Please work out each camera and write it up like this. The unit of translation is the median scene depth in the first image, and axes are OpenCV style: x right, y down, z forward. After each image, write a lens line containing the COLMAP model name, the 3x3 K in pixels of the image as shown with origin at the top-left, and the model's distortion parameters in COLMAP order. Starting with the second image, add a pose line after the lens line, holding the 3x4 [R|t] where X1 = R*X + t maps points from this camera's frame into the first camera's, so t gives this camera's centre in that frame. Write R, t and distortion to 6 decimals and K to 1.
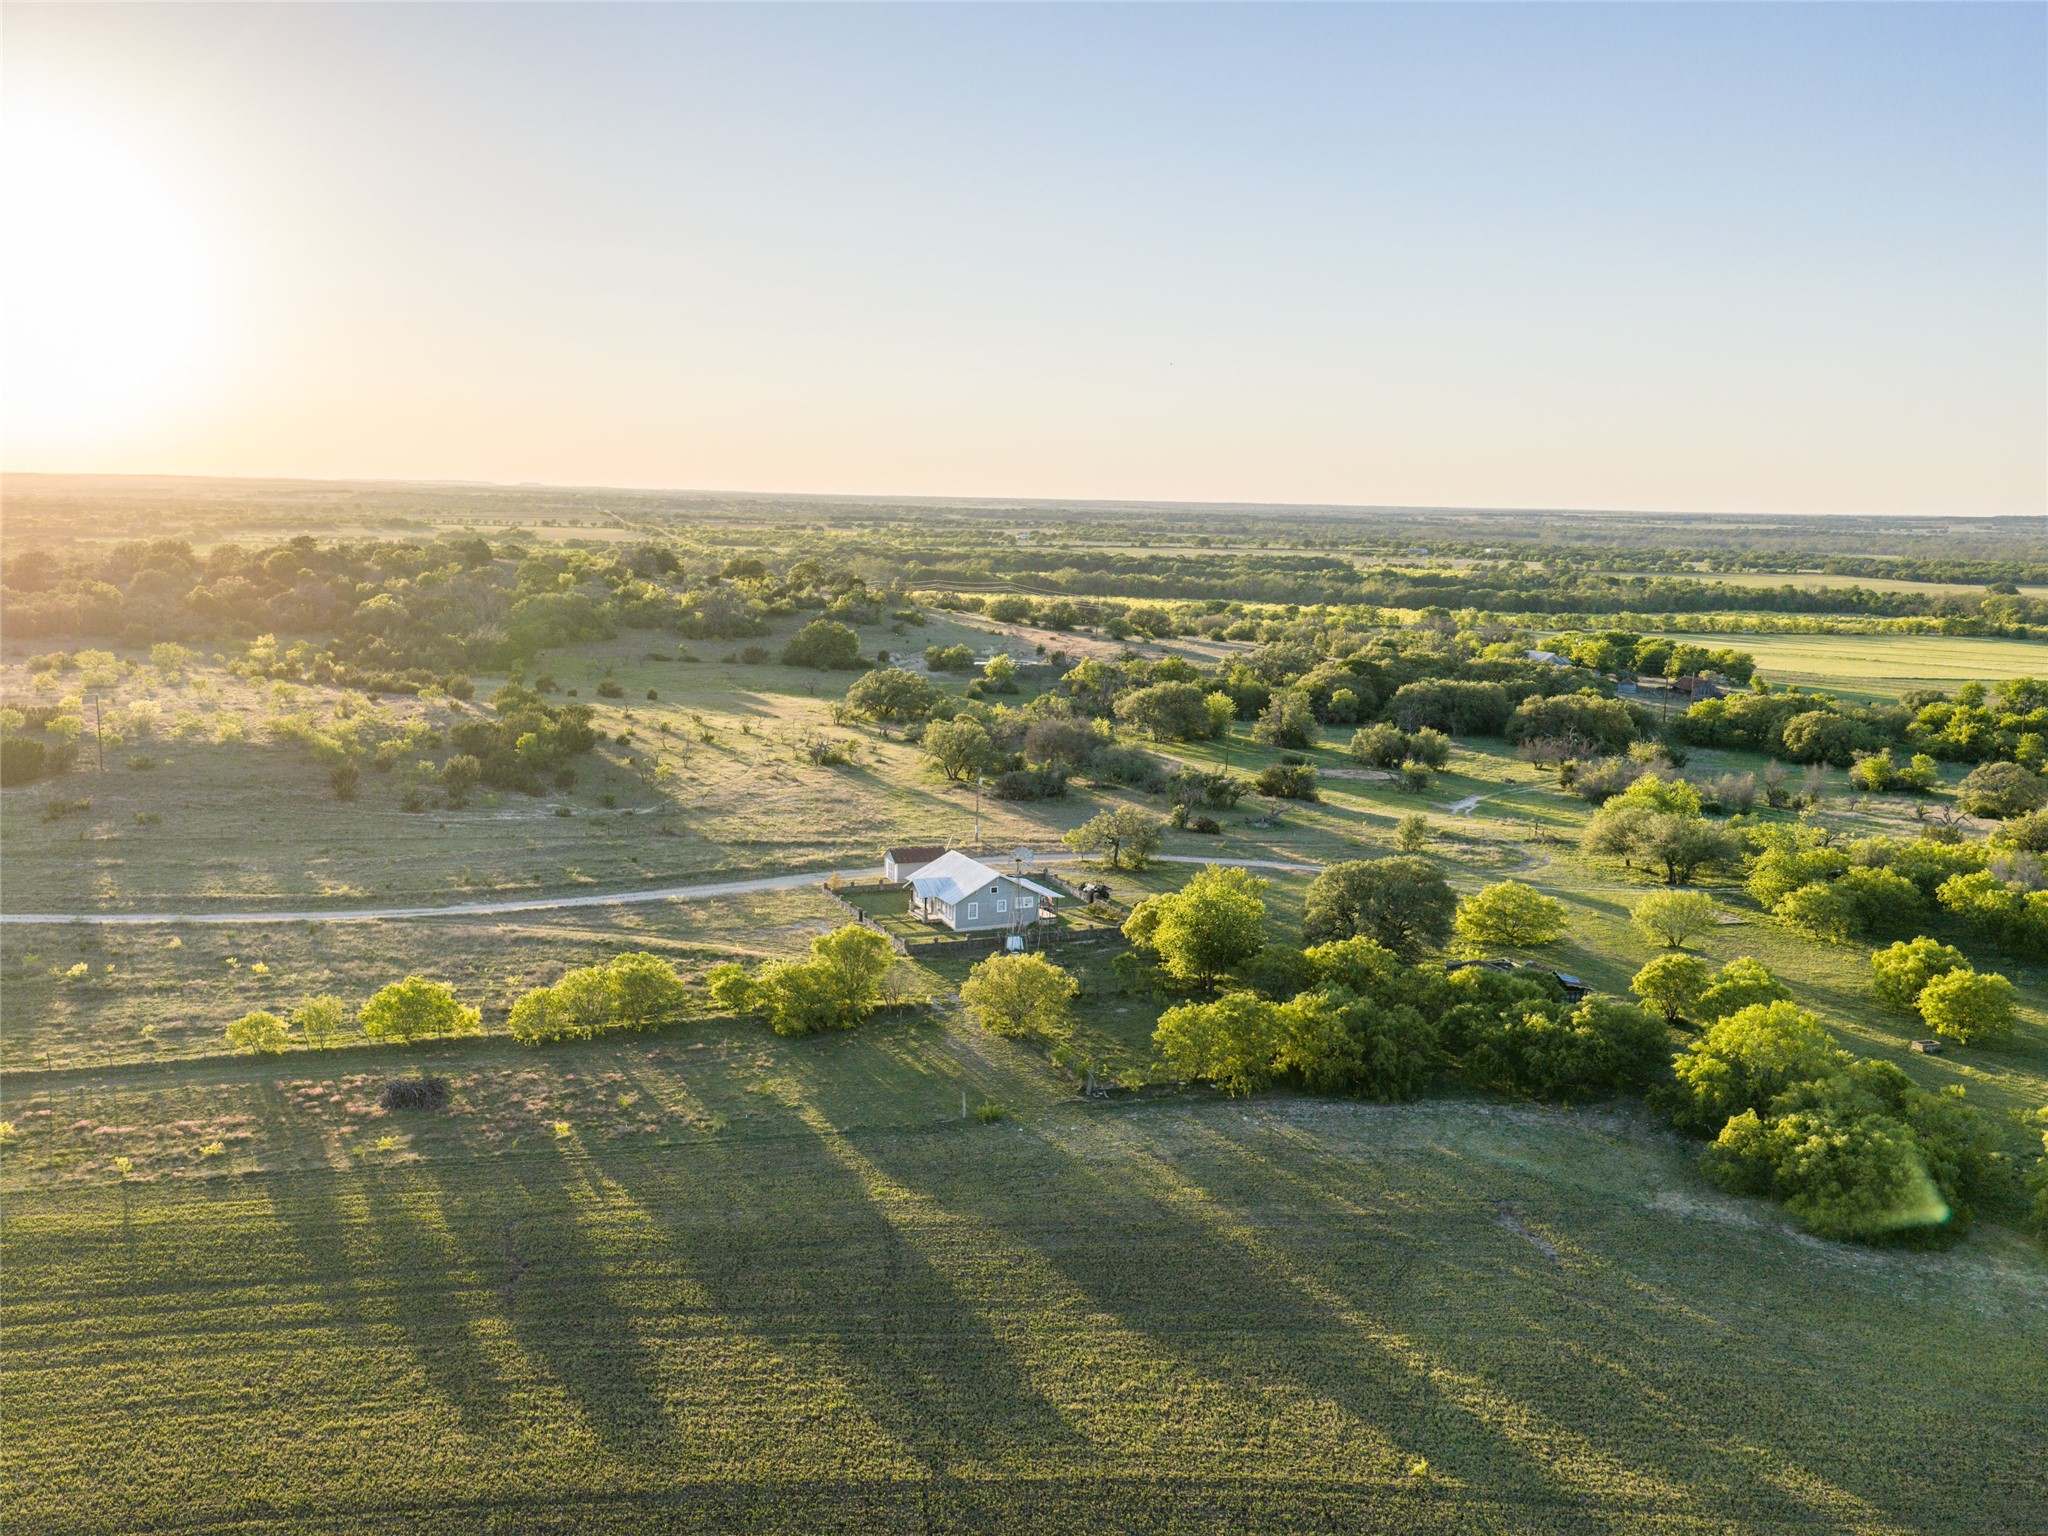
lens RADIAL K [[1893.7, 0, 1021.8], [0, 1893.7, 755.7], [0, 0, 1]] dist [-0.008571, 0.000000]
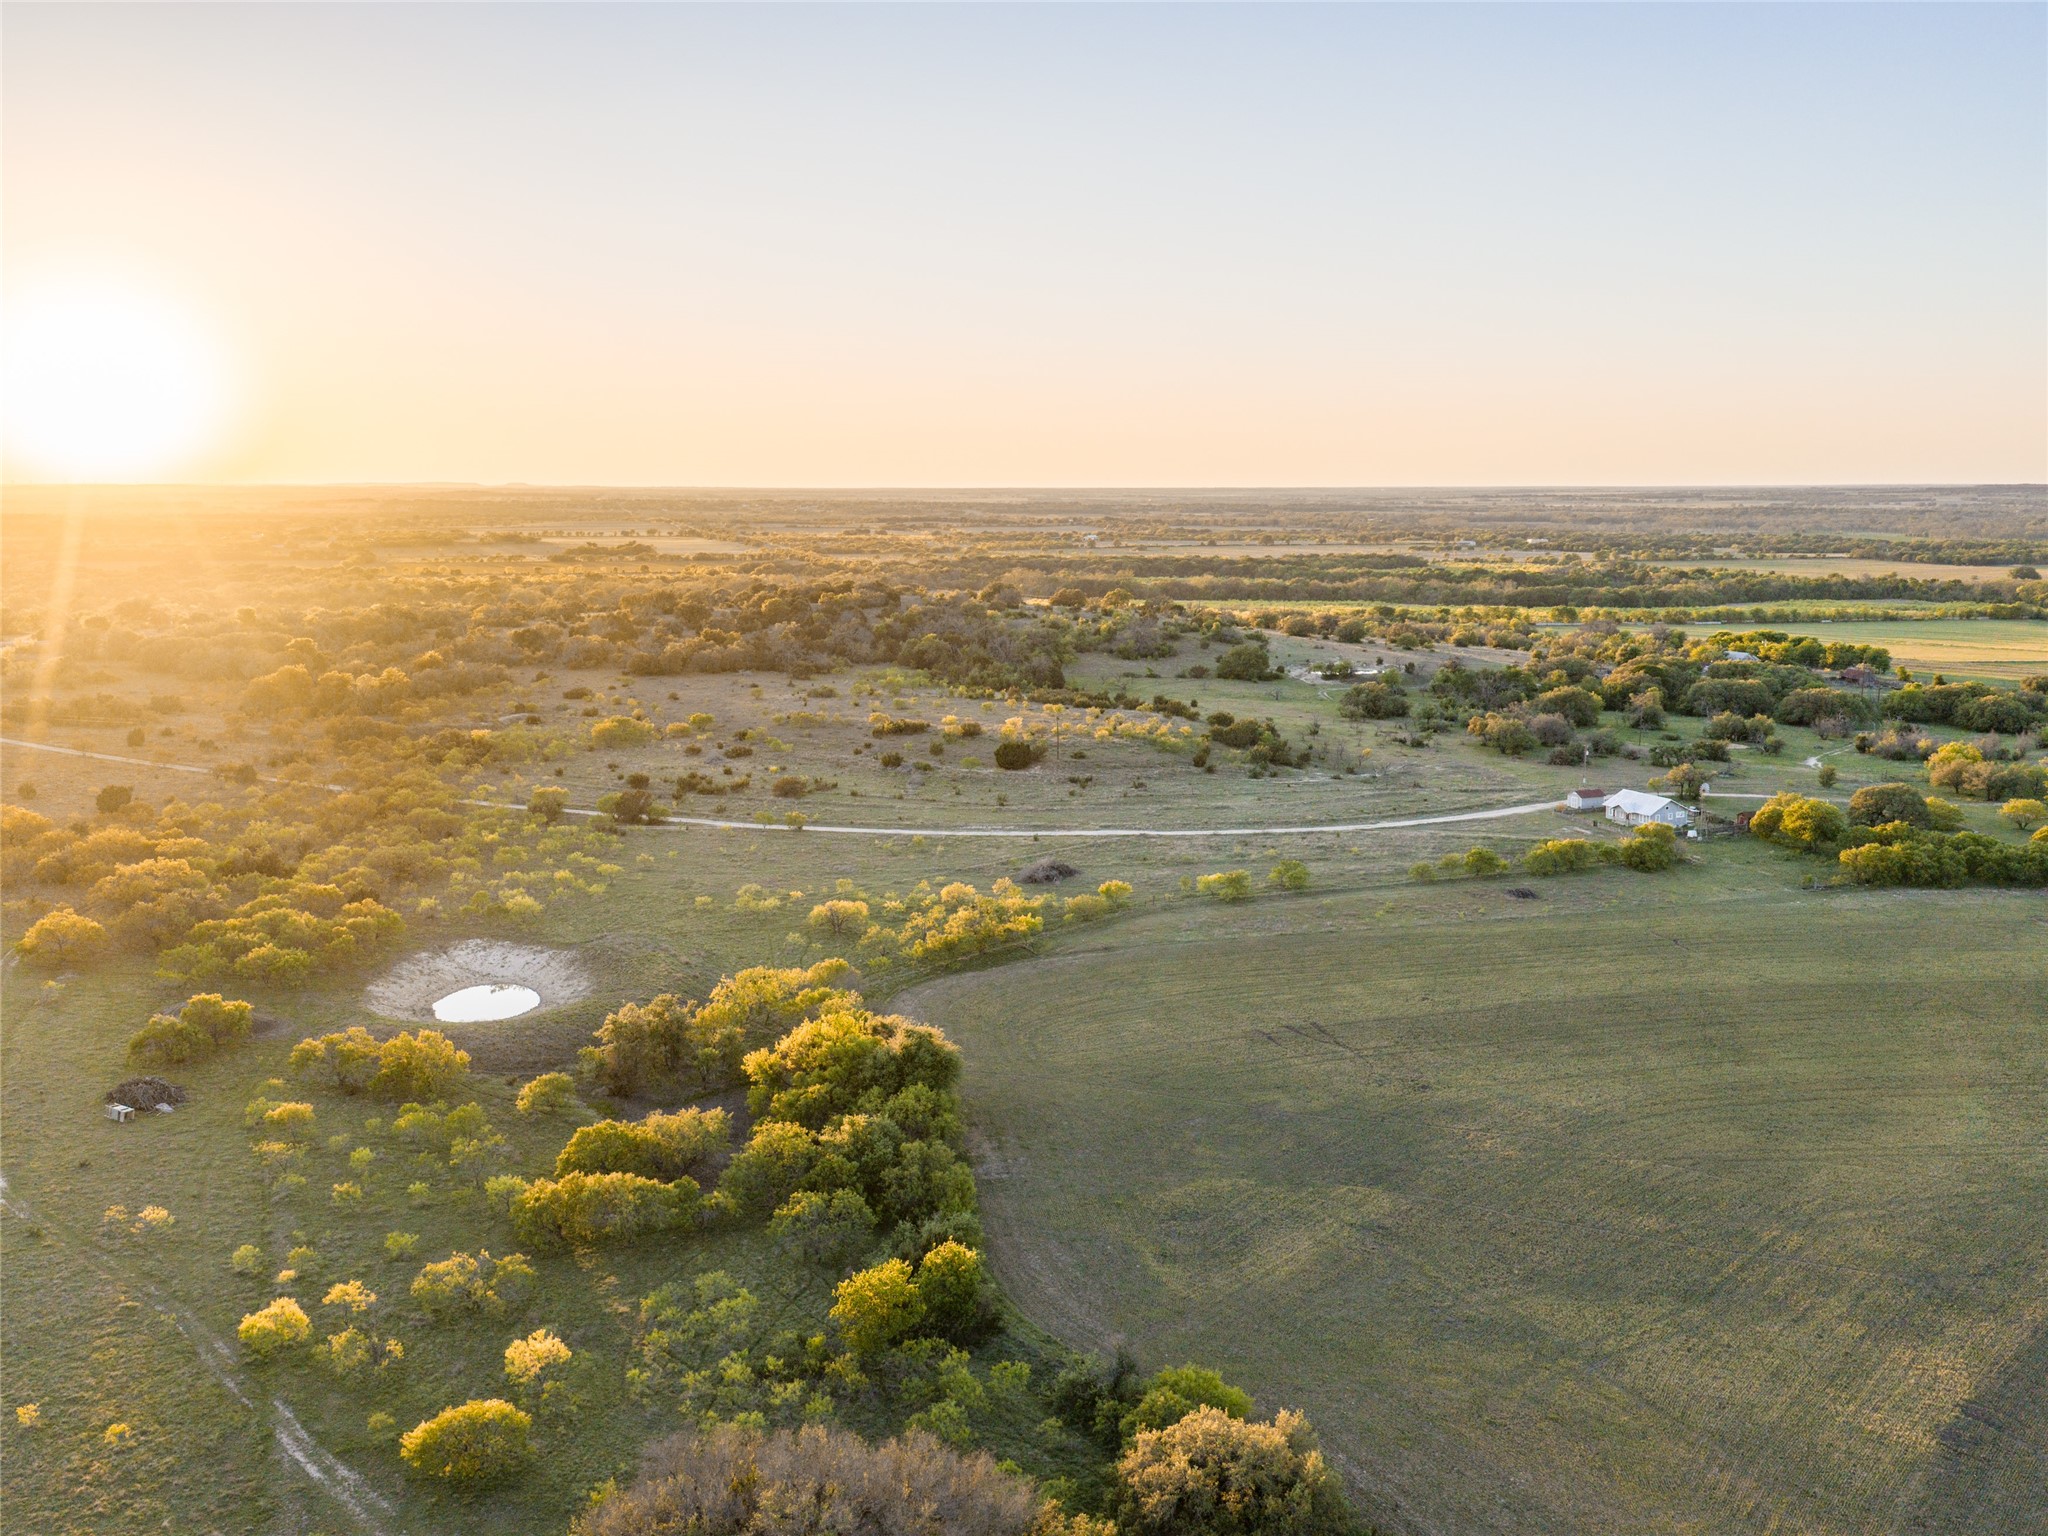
lens RADIAL K [[1893.7, 0, 1013.3], [0, 1893.7, 772.0], [0, 0, 1]] dist [-0.008571, 0.000000]
pose [[0.999696, -0.024066, 0.005328, -0.418781], [0.023983, 0.999598, 0.015115, -0.005739], [-0.005689, -0.014983, 0.999872, -0.551740]]
